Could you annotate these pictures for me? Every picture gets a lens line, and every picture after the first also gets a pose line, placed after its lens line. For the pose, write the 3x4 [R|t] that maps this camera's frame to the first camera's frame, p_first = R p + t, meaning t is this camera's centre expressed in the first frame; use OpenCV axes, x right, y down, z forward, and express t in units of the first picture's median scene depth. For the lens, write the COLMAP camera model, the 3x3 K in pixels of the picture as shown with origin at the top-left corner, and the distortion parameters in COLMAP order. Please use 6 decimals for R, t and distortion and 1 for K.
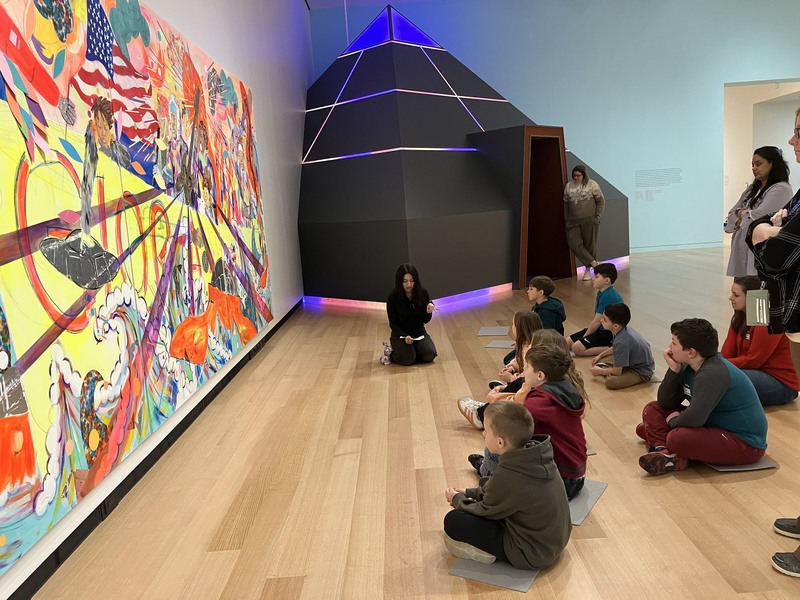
lens RADIAL K [[663.1, 0, 399.6], [0, 663.1, 299.1], [0, 0, 1]] dist [0.048640, -0.037377]
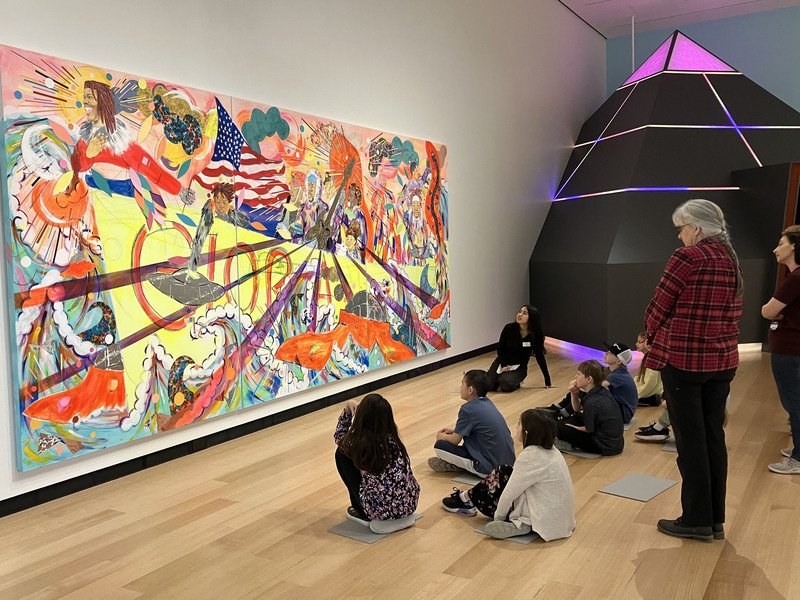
lens RADIAL K [[755.8, 0, 398.8], [0, 755.8, 305.0], [0, 0, 1]] dist [0.046960, 0.000000]
pose [[0.838698, 0.087561, -0.537512, 0.818293], [-0.106121, 0.994347, -0.003605, -0.054477], [0.534157, 0.060065, 0.843249, -0.233994]]
